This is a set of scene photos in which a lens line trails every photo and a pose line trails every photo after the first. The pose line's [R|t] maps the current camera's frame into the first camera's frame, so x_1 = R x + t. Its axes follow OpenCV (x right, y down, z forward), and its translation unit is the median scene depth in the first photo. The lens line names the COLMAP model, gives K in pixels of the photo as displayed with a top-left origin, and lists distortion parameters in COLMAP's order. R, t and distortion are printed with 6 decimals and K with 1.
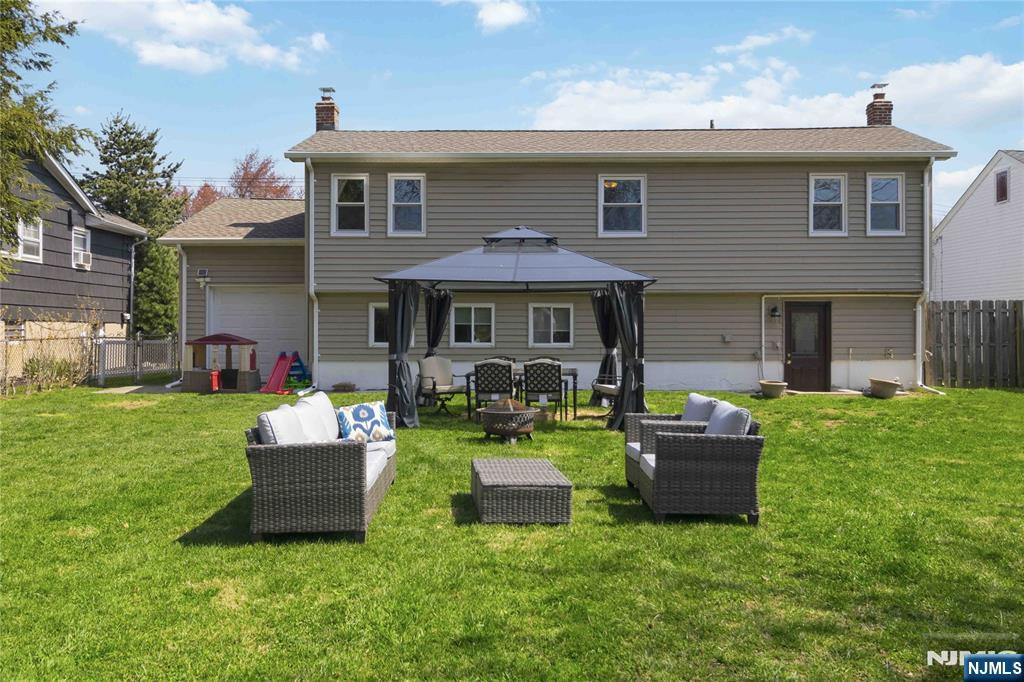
lens RADIAL K [[854.3, 0, 512.0], [0, 854.3, 341.0], [0, 0, 1]] dist [0.089272, -0.000052]
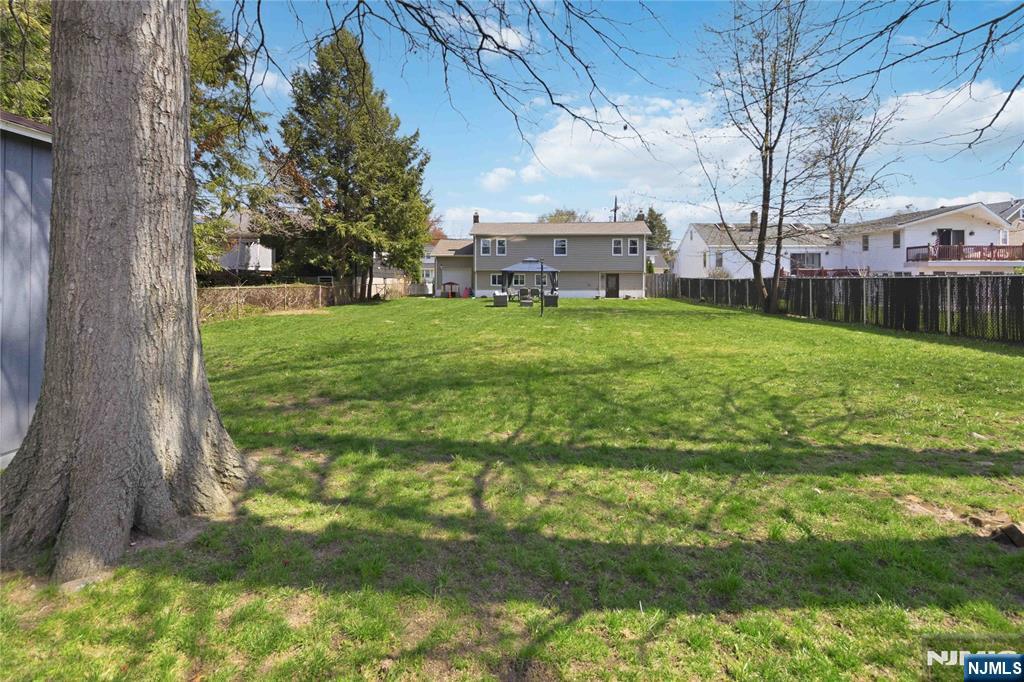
lens RADIAL K [[489.8, 0, 516.1], [0, 489.8, 345.4], [0, 0, 1]] dist [0.000154, -0.000222]
pose [[0.998983, 0.008659, -0.044249, 0.035426], [-0.003354, 0.992938, 0.118590, 0.010683], [0.044964, -0.118321, 0.991957, -1.071627]]
